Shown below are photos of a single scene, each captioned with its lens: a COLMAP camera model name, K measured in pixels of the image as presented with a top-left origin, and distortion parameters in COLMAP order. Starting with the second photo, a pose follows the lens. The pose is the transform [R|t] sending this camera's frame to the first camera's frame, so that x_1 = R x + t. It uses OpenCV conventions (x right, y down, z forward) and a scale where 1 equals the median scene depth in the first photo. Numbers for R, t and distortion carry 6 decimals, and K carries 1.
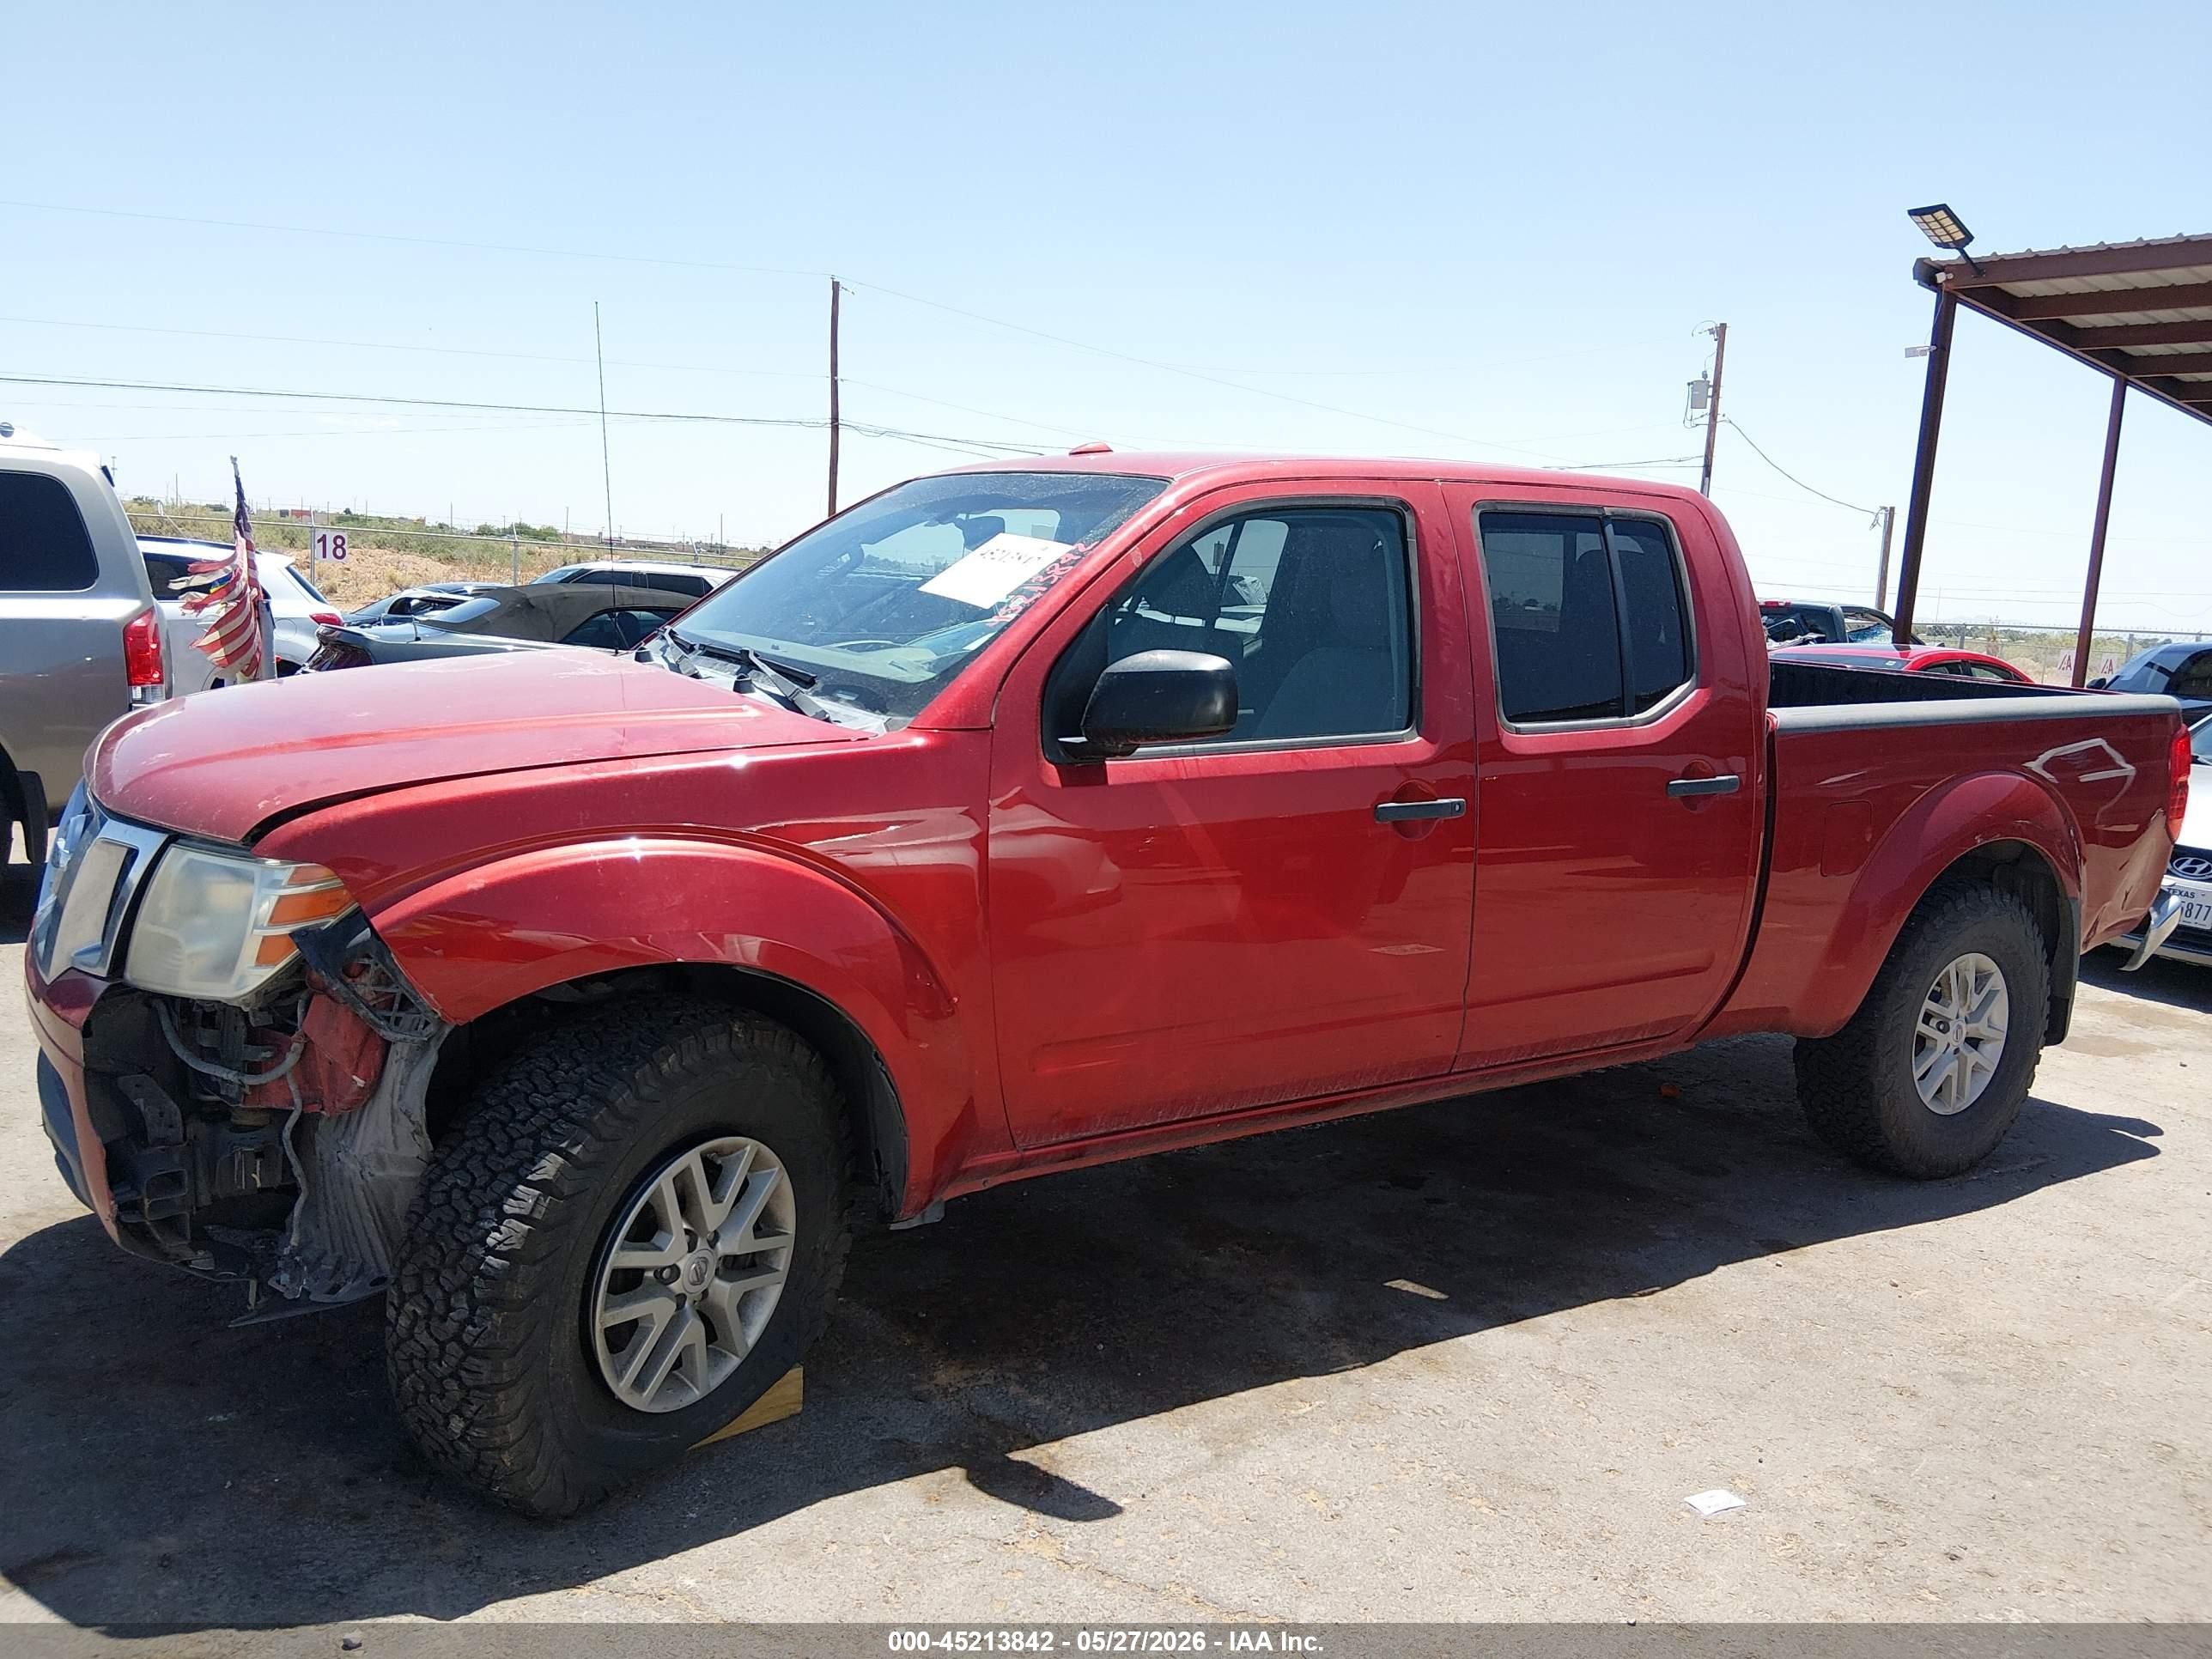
lens RADIAL K [[1683.8, 0, 1101.1], [0, 1683.8, 825.6], [0, 0, 1]] dist [0.092944, -0.160572]
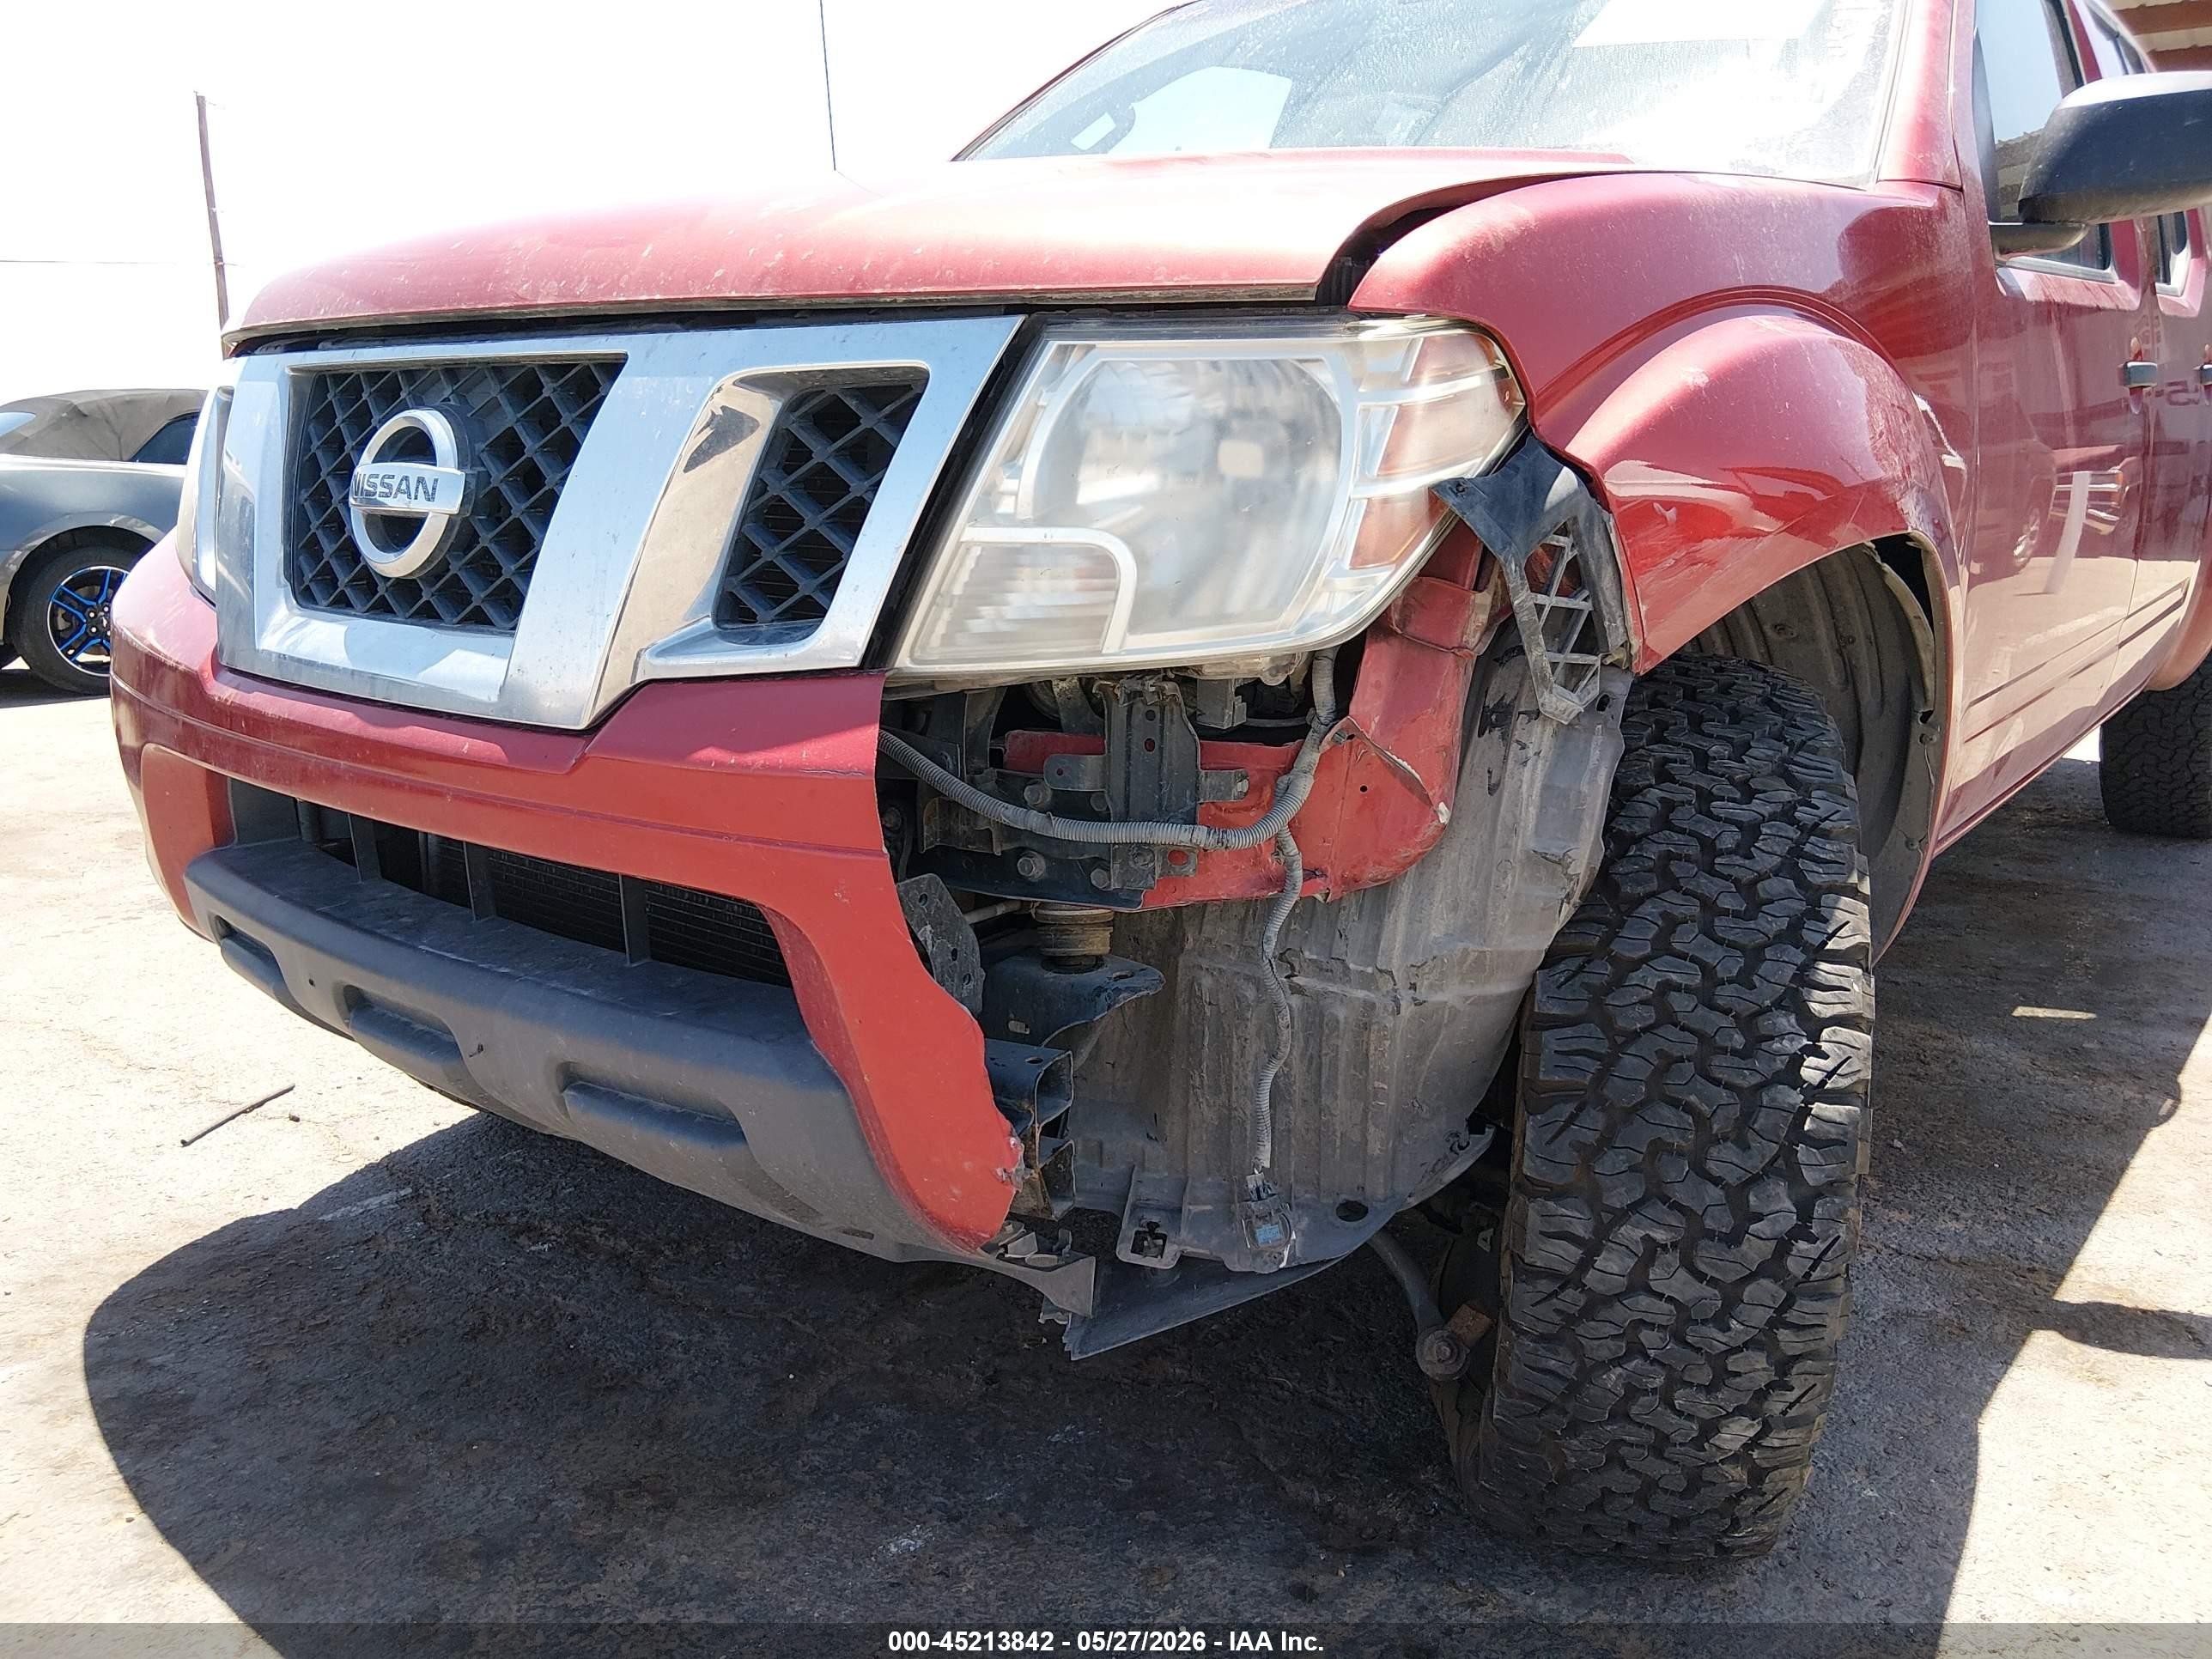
lens RADIAL K [[1675.9, 0, 1107.4], [0, 1675.9, 837.8], [0, 0, 1]] dist [0.117516, -0.205151]
pose [[0.941645, -0.123695, 0.313057, -0.595306], [0.096859, 0.990269, 0.099933, 0.086326], [-0.322371, -0.063779, 0.944462, 0.497977]]
